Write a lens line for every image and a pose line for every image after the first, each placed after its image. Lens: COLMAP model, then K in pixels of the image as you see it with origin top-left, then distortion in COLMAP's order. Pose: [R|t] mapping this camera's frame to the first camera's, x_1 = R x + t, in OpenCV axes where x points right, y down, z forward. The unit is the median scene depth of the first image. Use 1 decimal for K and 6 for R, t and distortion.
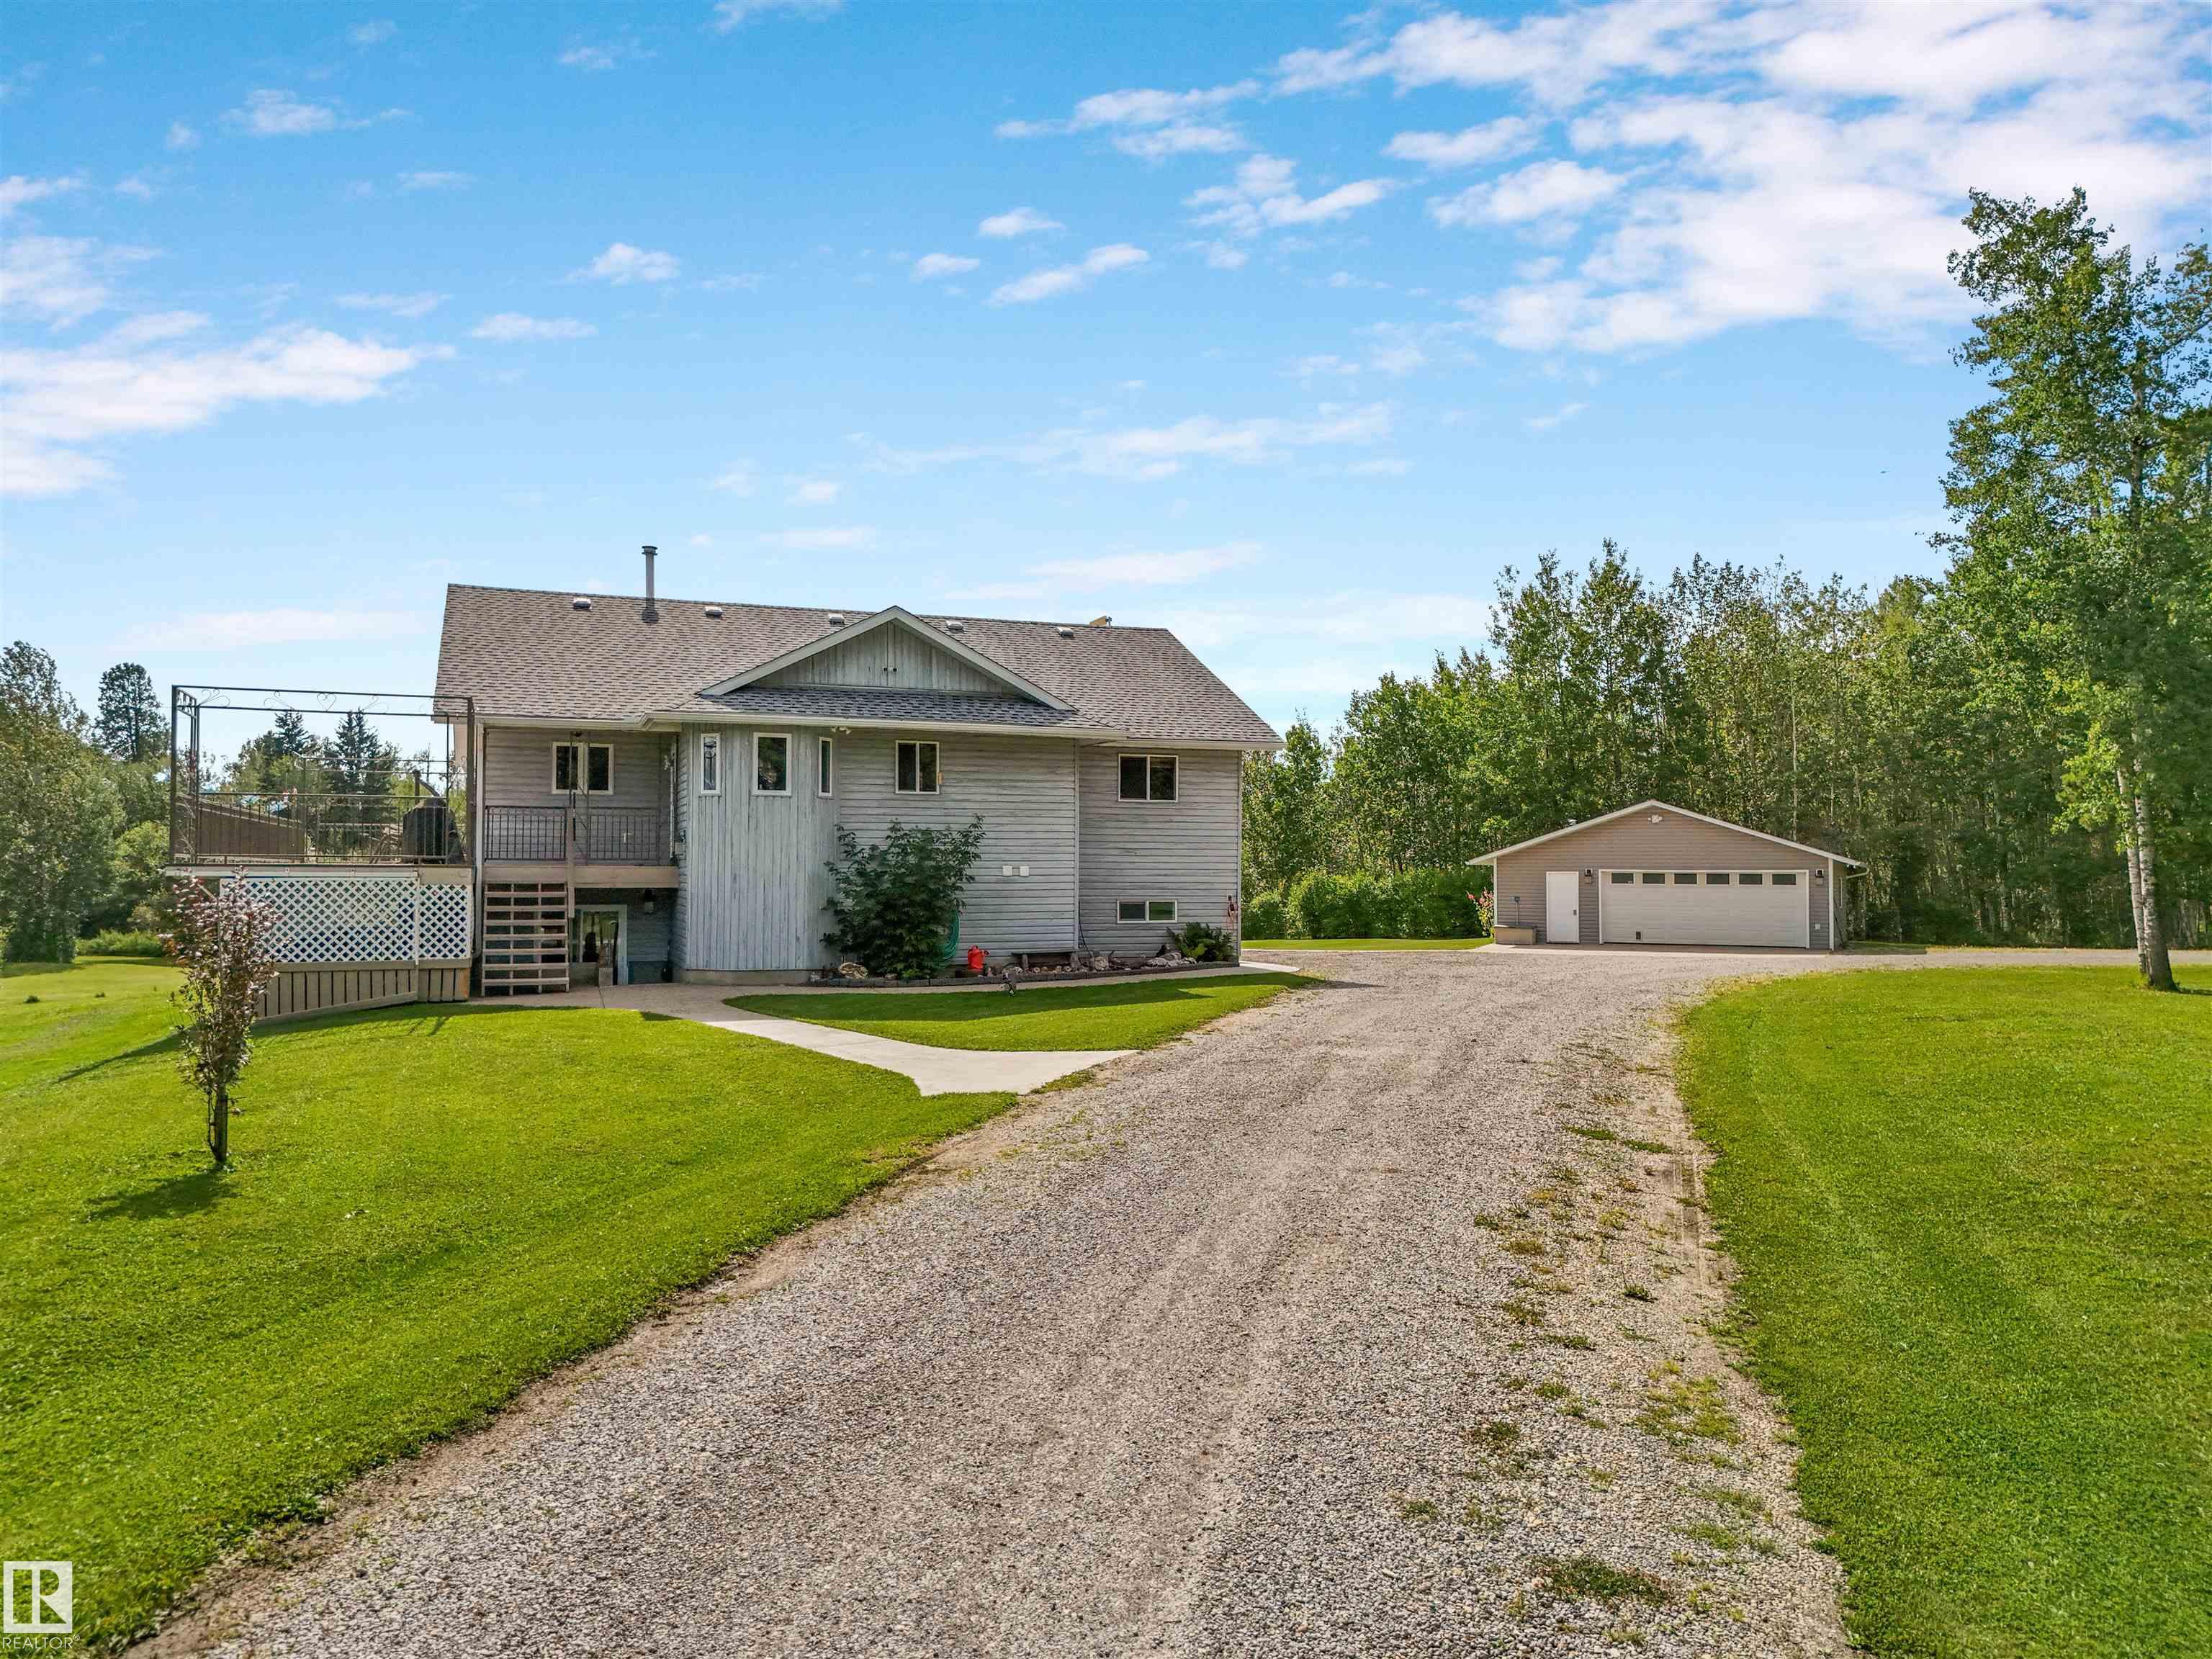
lens RADIAL K [[1642.4, 0, 1106.0], [0, 1642.4, 829.5], [0, 0, 1]] dist [0.044046, -0.004690]
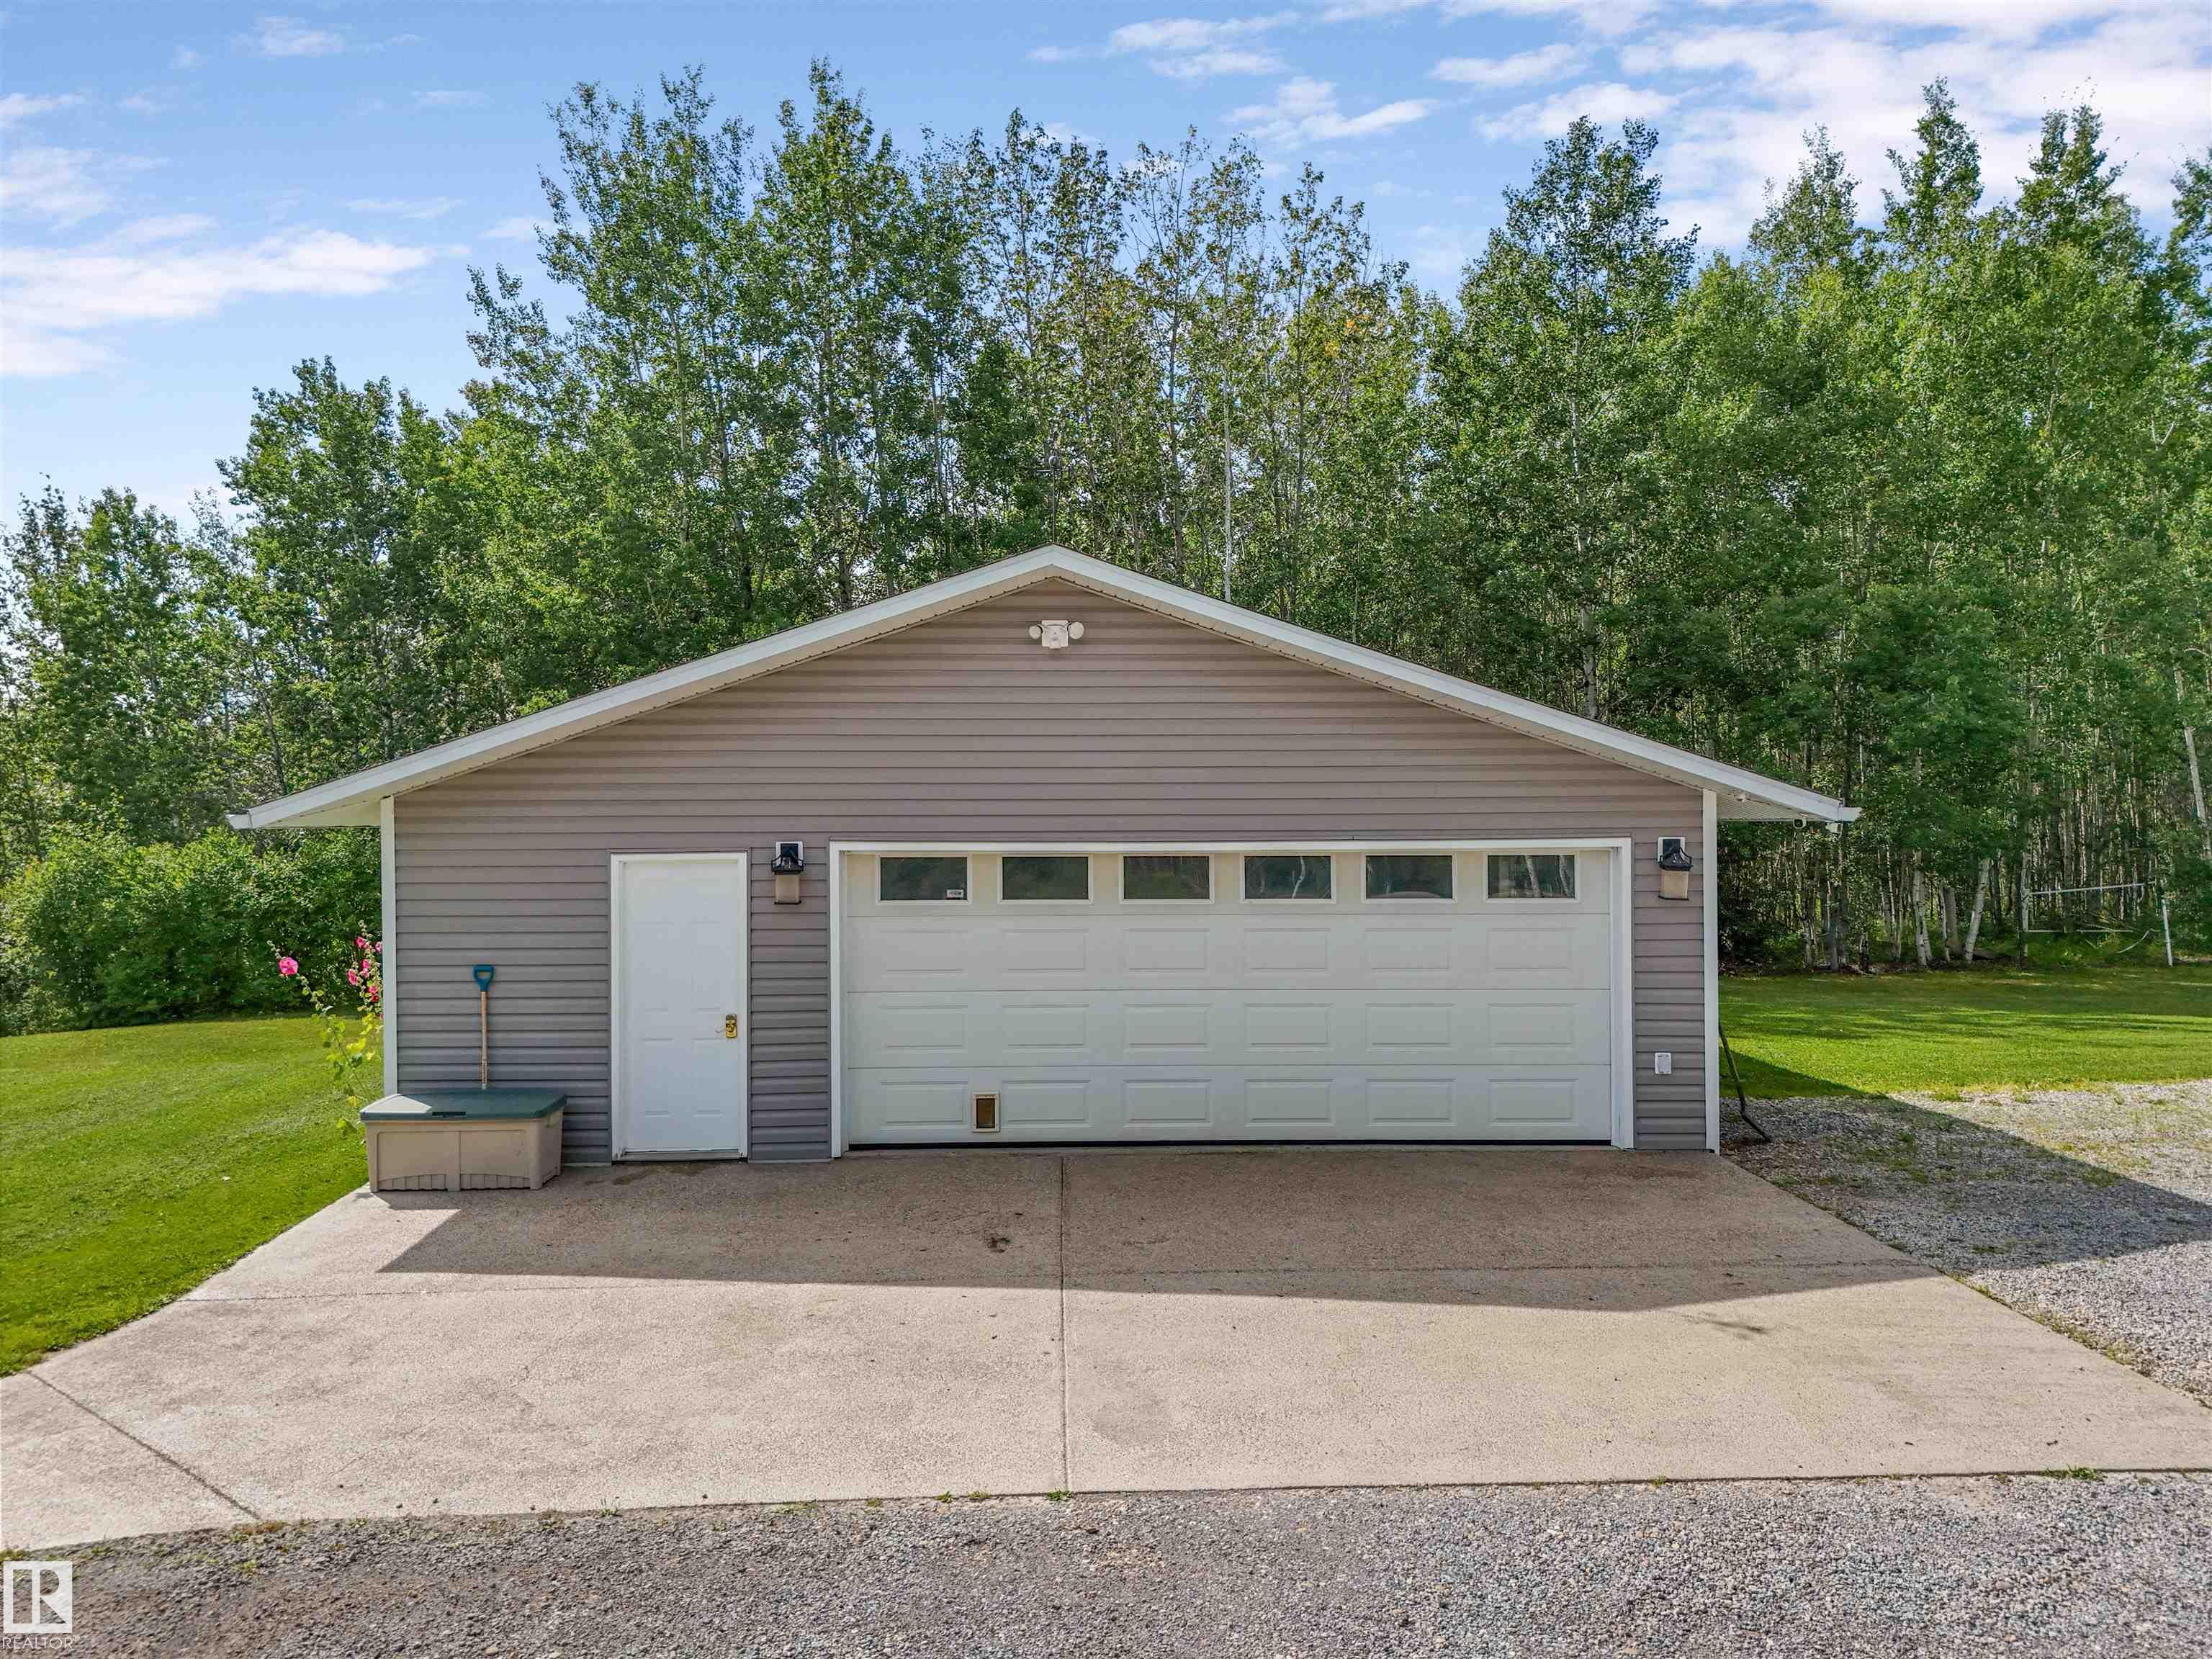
lens RADIAL K [[1642.4, 0, 1106.0], [0, 1642.4, 829.5], [0, 0, 1]] dist [0.044046, -0.004690]
pose [[0.887457, -0.012581, 0.460719, 0.171129], [-0.004406, 0.999350, 0.035775, 0.010315], [-0.460870, -0.033779, 0.886824, 0.586737]]
